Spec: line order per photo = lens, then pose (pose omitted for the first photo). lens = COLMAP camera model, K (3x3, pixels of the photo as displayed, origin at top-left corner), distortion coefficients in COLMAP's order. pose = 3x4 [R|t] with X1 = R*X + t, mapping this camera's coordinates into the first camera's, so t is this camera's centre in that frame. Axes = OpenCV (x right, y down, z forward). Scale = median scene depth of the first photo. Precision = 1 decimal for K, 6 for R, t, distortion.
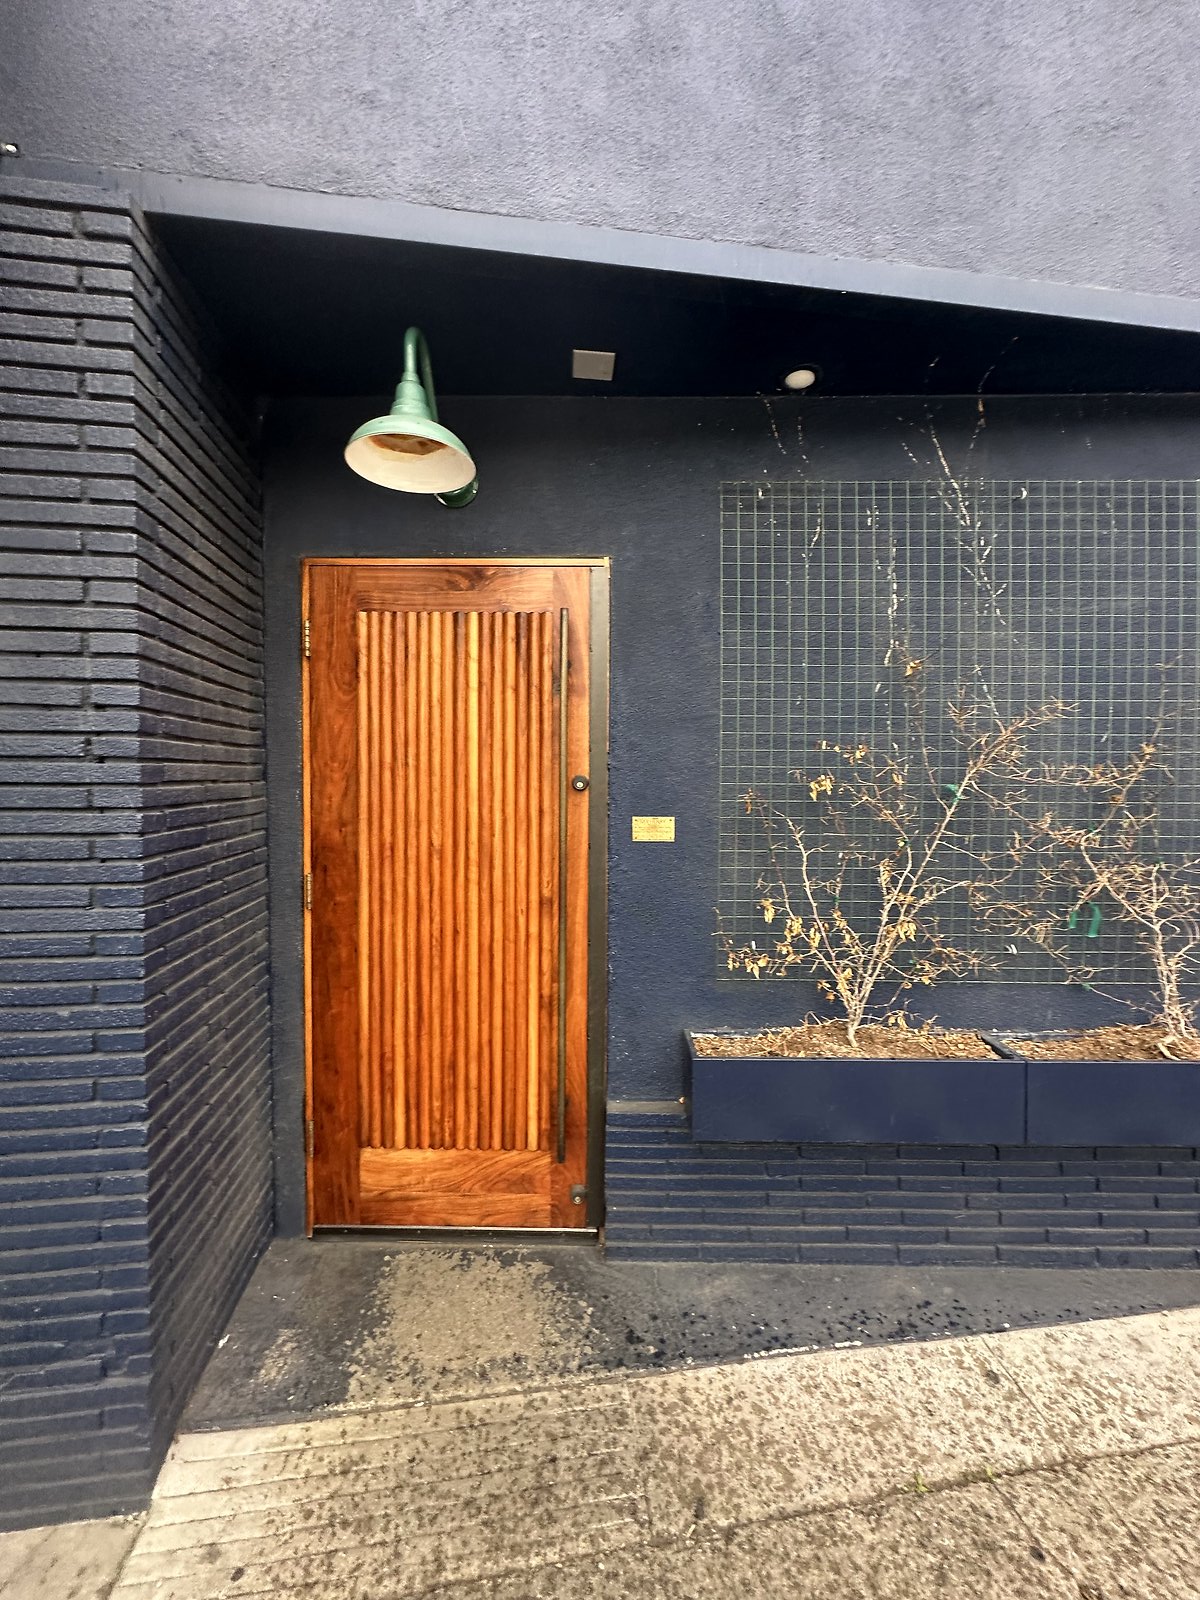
lens RADIAL K [[637.2, 0, 598.2], [0, 637.2, 797.7], [0, 0, 1]] dist [-0.003172, 0.000771]
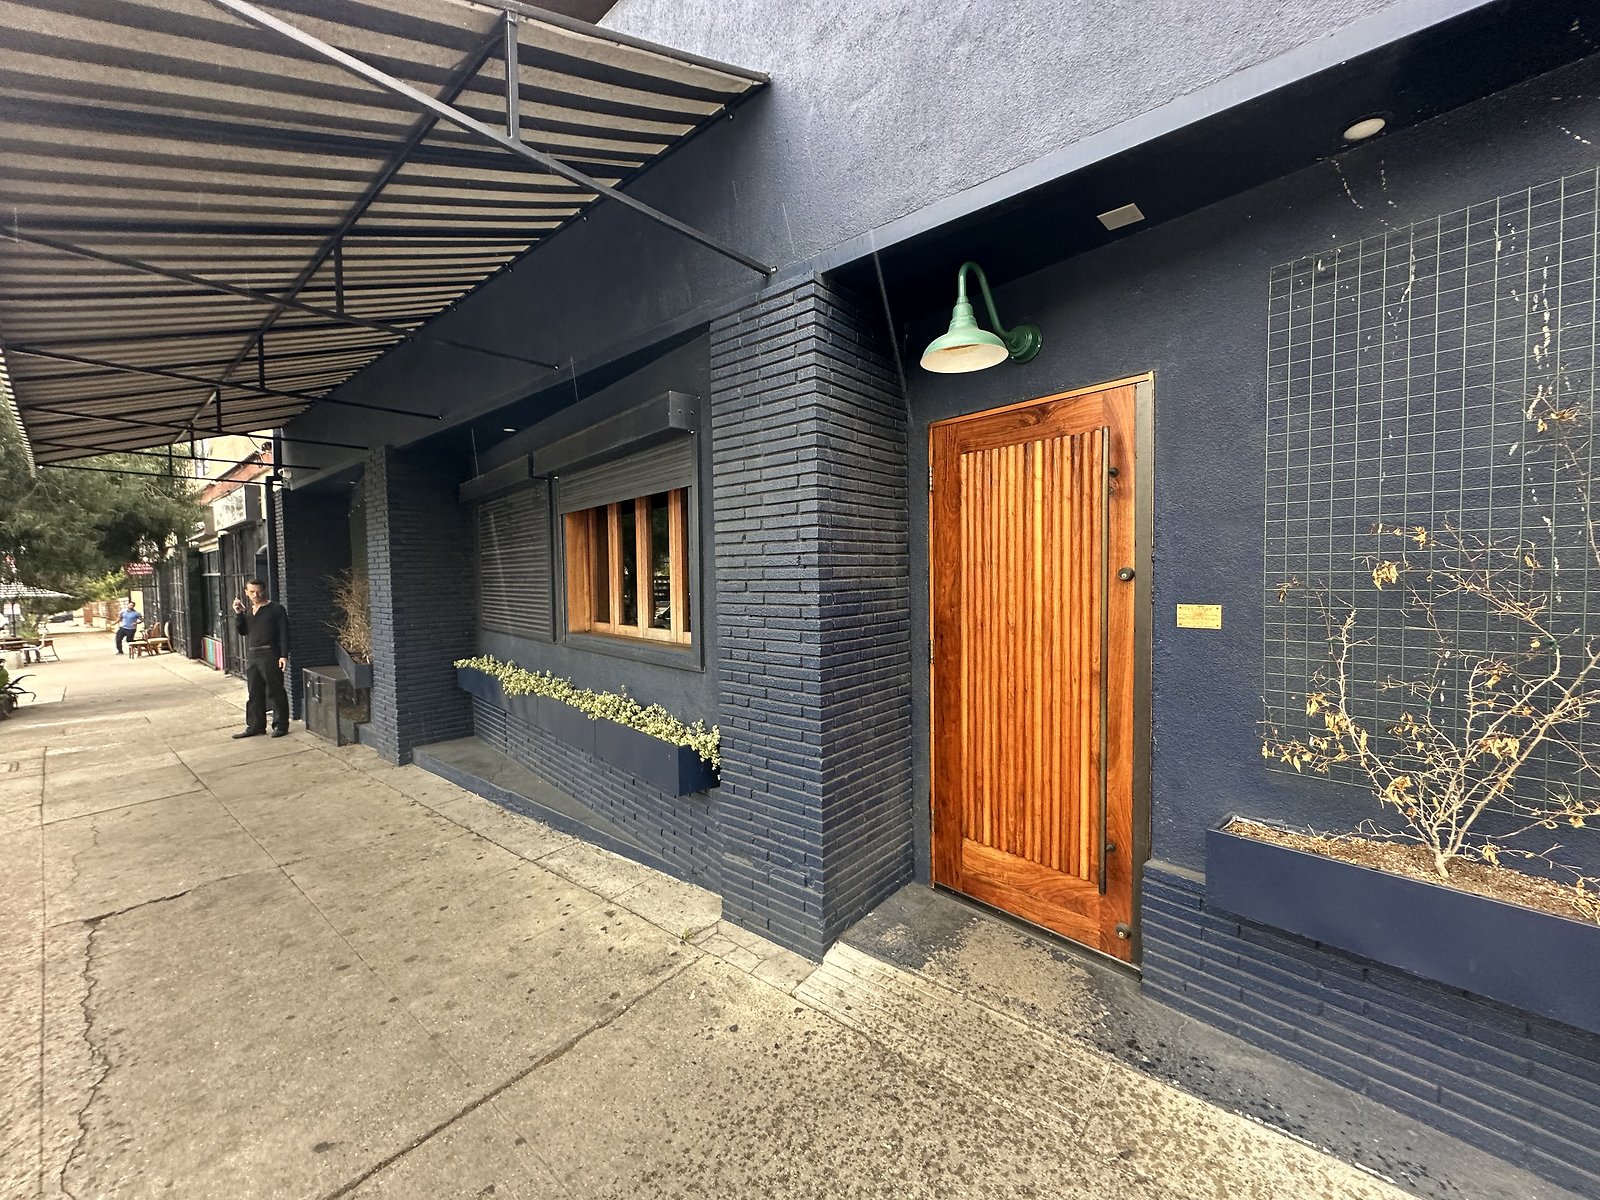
lens RADIAL K [[637.2, 0, 800.0], [0, 637.2, 600.0], [0, 0, 1]] dist [-0.003172, 0.000771]
pose [[0.668670, 0.013900, -0.743430, 0.435338], [-0.003956, 0.999878, 0.015136, 0.008446], [0.743549, -0.007180, 0.668643, -0.206689]]
